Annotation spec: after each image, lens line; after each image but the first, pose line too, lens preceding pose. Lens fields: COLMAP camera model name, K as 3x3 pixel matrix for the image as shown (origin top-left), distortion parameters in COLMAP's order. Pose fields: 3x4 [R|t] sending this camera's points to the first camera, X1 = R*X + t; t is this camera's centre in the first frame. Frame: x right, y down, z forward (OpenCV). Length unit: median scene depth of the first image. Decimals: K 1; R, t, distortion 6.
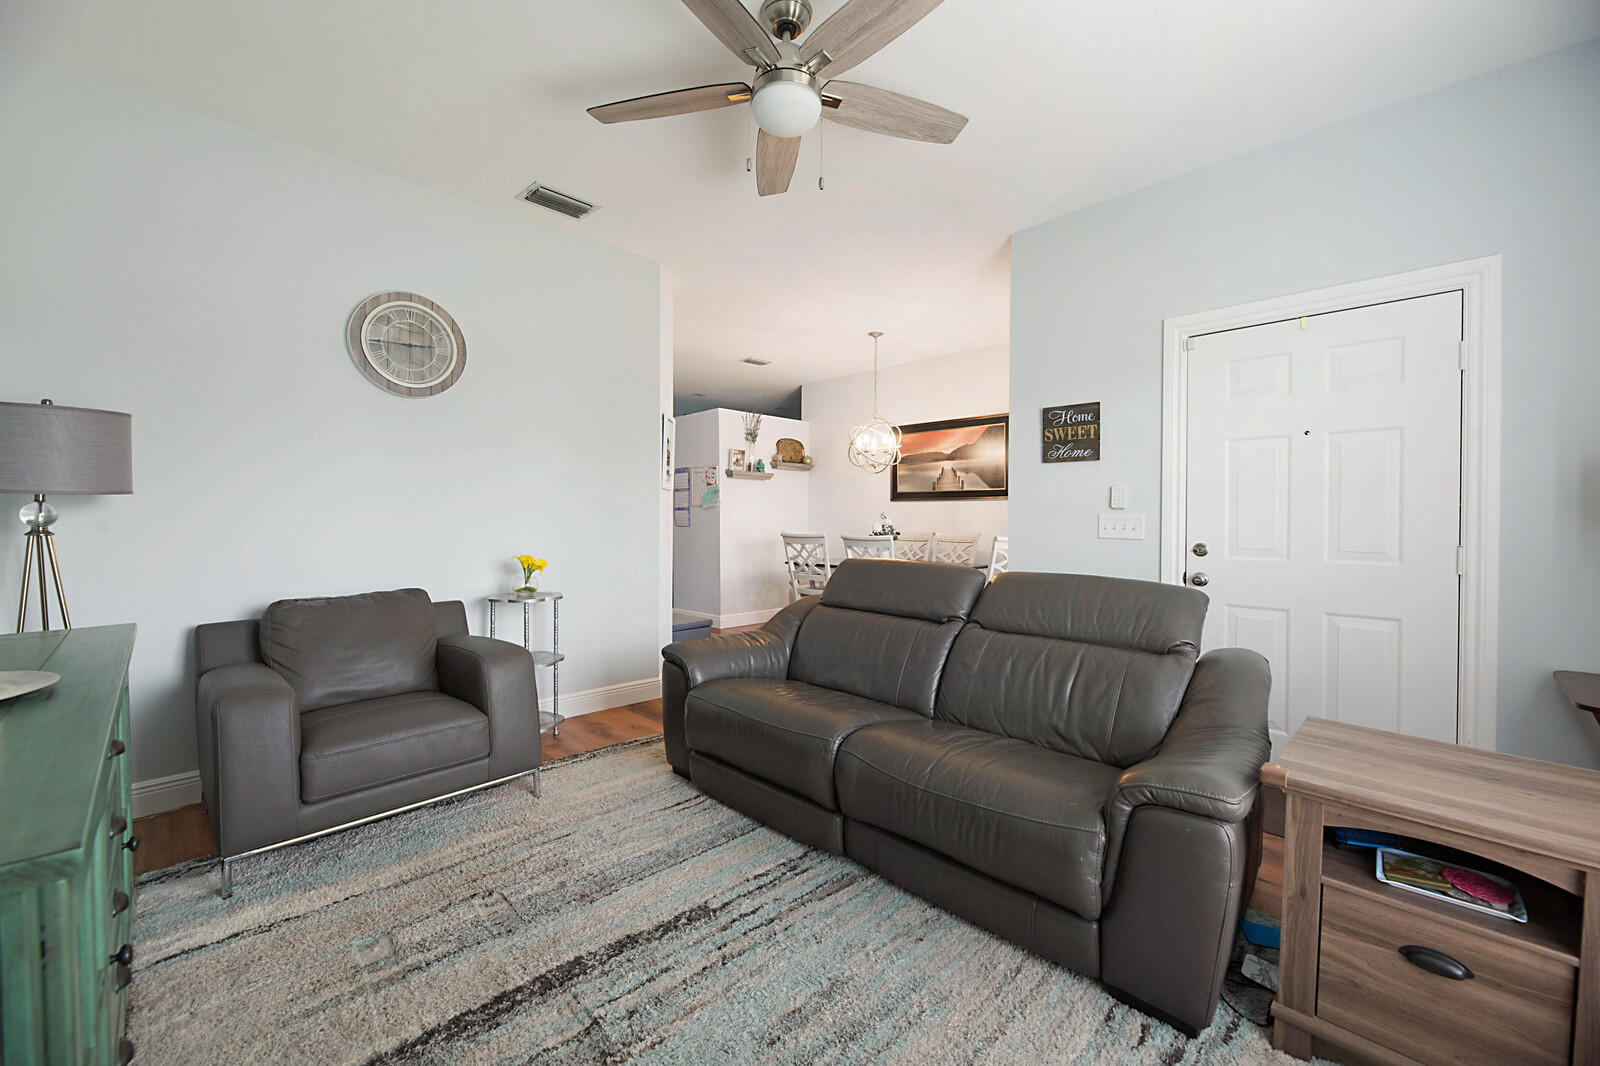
lens RADIAL K [[639.0, 0, 798.8], [0, 639.0, 523.9], [0, 0, 1]] dist [-0.028000, -0.000469]
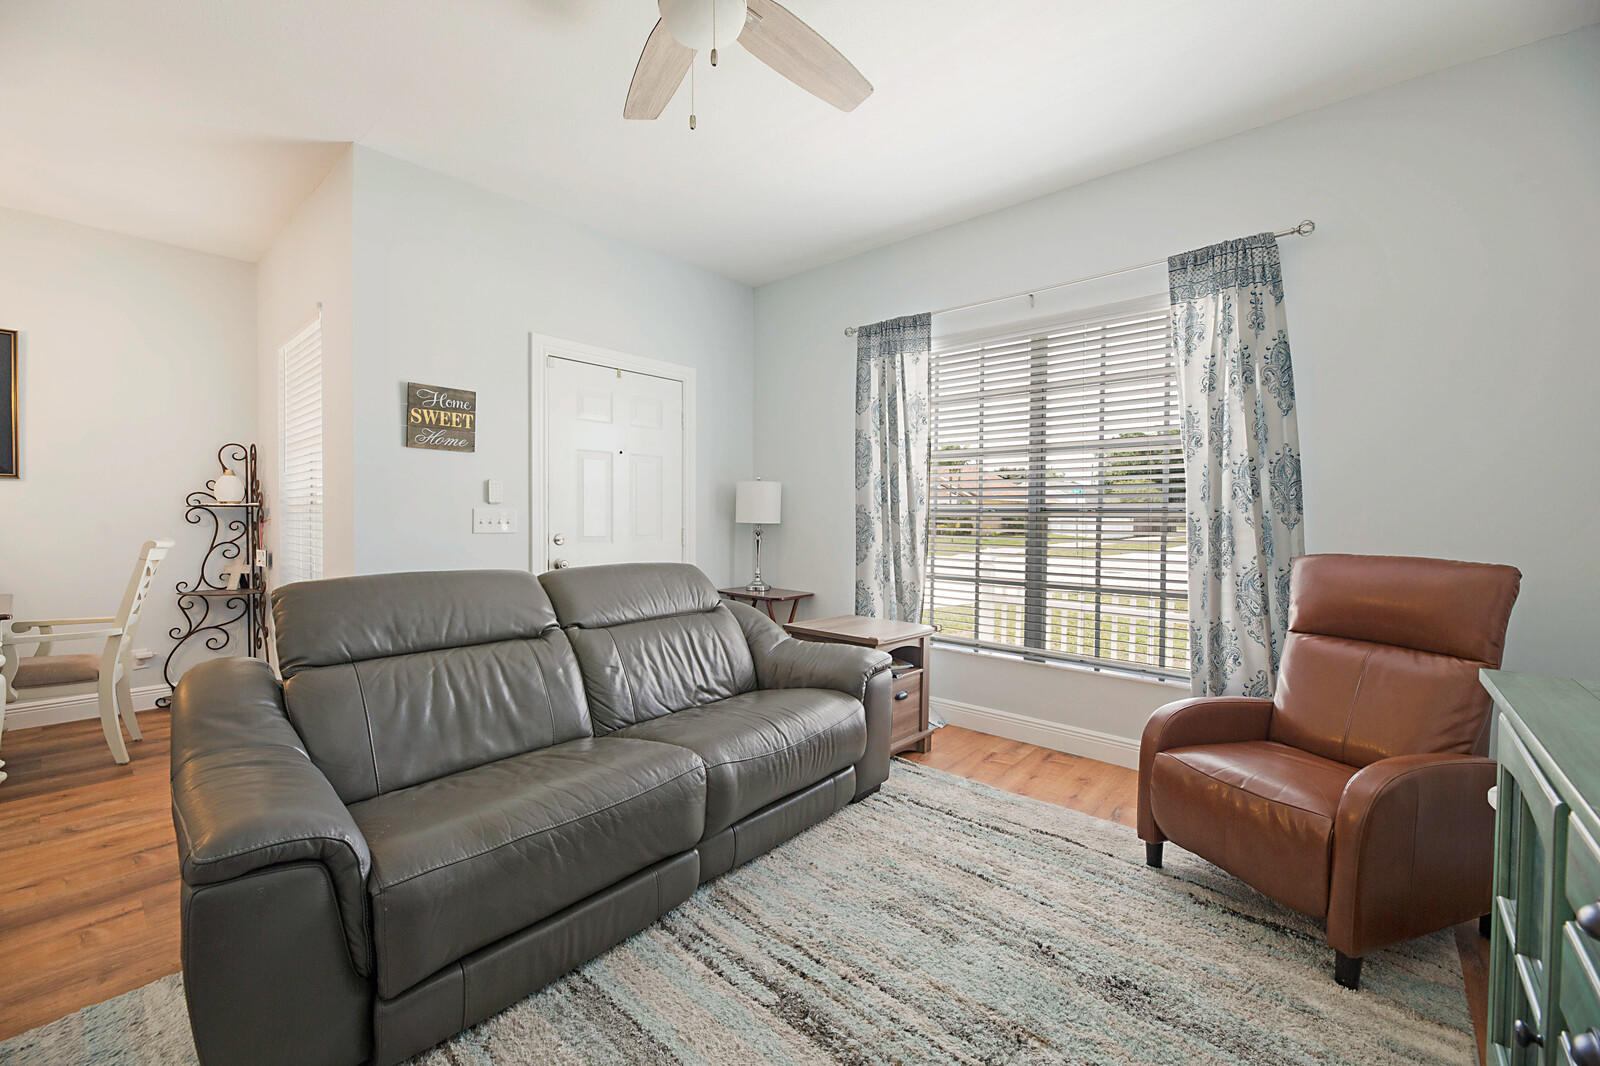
lens RADIAL K [[639.0, 0, 798.8], [0, 639.0, 523.9], [0, 0, 1]] dist [-0.028000, -0.000469]
pose [[-0.090460, -0.016007, 0.995771, -0.640471], [0.007109, 0.999835, 0.016718, -0.005691], [-0.995875, 0.008591, -0.090331, 0.721393]]
